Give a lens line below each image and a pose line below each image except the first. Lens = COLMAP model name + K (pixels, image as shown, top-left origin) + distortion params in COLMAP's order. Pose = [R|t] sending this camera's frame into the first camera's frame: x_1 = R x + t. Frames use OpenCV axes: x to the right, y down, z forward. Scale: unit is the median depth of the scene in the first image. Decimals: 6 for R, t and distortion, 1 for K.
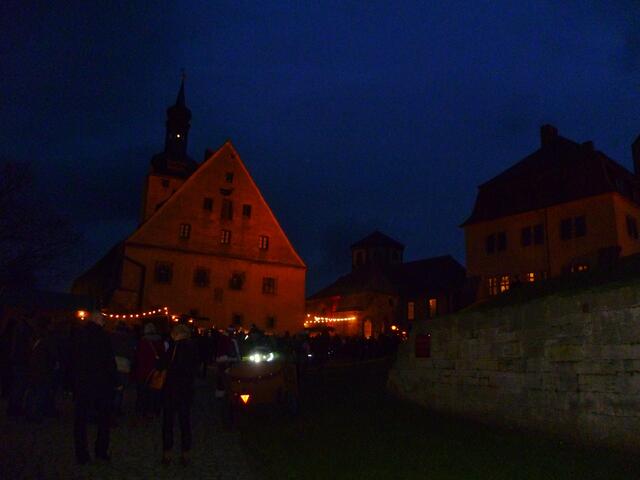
lens RADIAL K [[537.9, 0, 322.3], [0, 537.9, 243.5], [0, 0, 1]] dist [-0.068970, -0.000766]
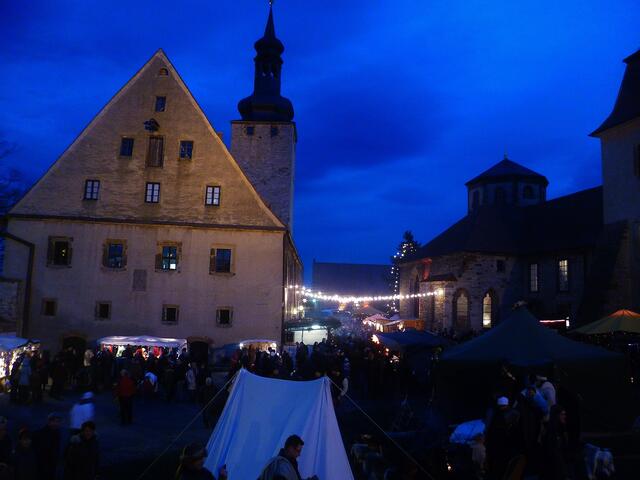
lens RADIAL K [[537.9, 0, 321.3], [0, 537.9, 238.2], [0, 0, 1]] dist [-0.068970, -0.000766]
pose [[0.909572, -0.051823, -0.412302, 0.275369], [0.087947, 0.993725, 0.069114, 0.016292], [0.406133, -0.099125, 0.908422, 0.451867]]
